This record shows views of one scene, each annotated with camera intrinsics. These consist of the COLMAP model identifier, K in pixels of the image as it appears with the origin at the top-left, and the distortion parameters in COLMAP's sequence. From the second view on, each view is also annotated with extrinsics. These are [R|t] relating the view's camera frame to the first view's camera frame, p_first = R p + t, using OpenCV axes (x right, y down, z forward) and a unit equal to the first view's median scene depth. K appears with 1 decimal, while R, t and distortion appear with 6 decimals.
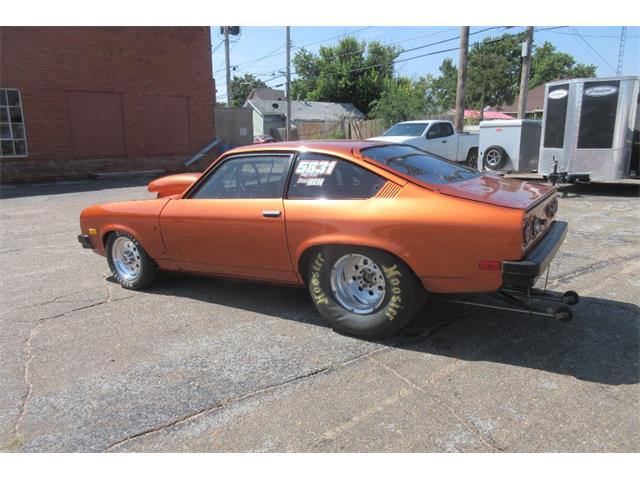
lens RADIAL K [[478.9, 0, 317.4], [0, 478.9, 247.2], [0, 0, 1]] dist [-0.000445, 0.012957]
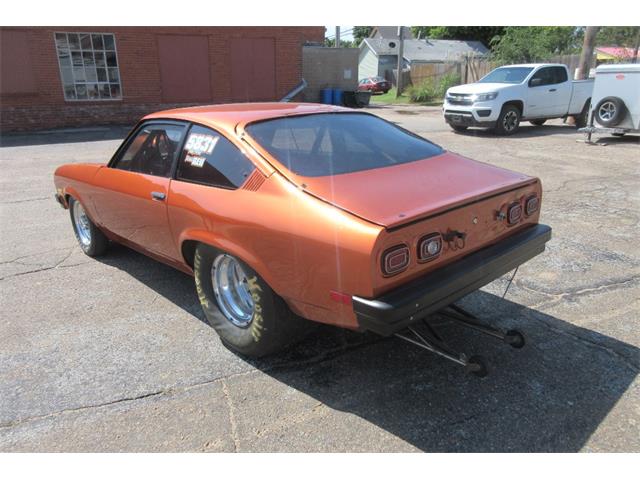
lens RADIAL K [[478.9, 0, 321.6], [0, 478.9, 245.3], [0, 0, 1]] dist [-0.000445, 0.012957]
pose [[0.968359, 0.088156, -0.233474, 0.283613], [-0.061656, 0.991041, 0.118474, -0.072814], [0.241826, -0.100330, 0.965119, 0.169746]]
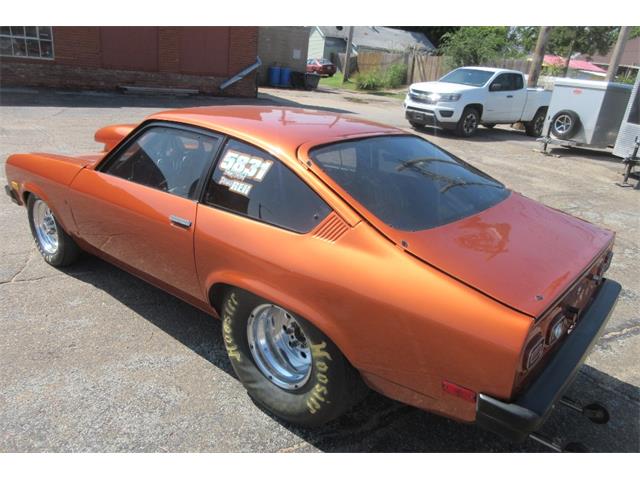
lens RADIAL K [[478.9, 0, 319.0], [0, 478.9, 246.4], [0, 0, 1]] dist [-0.000445, 0.012957]
pose [[0.985592, 0.146225, -0.085010, 0.121356], [-0.132551, 0.979941, 0.148815, -0.118914], [0.105065, -0.135402, 0.985204, 0.236465]]
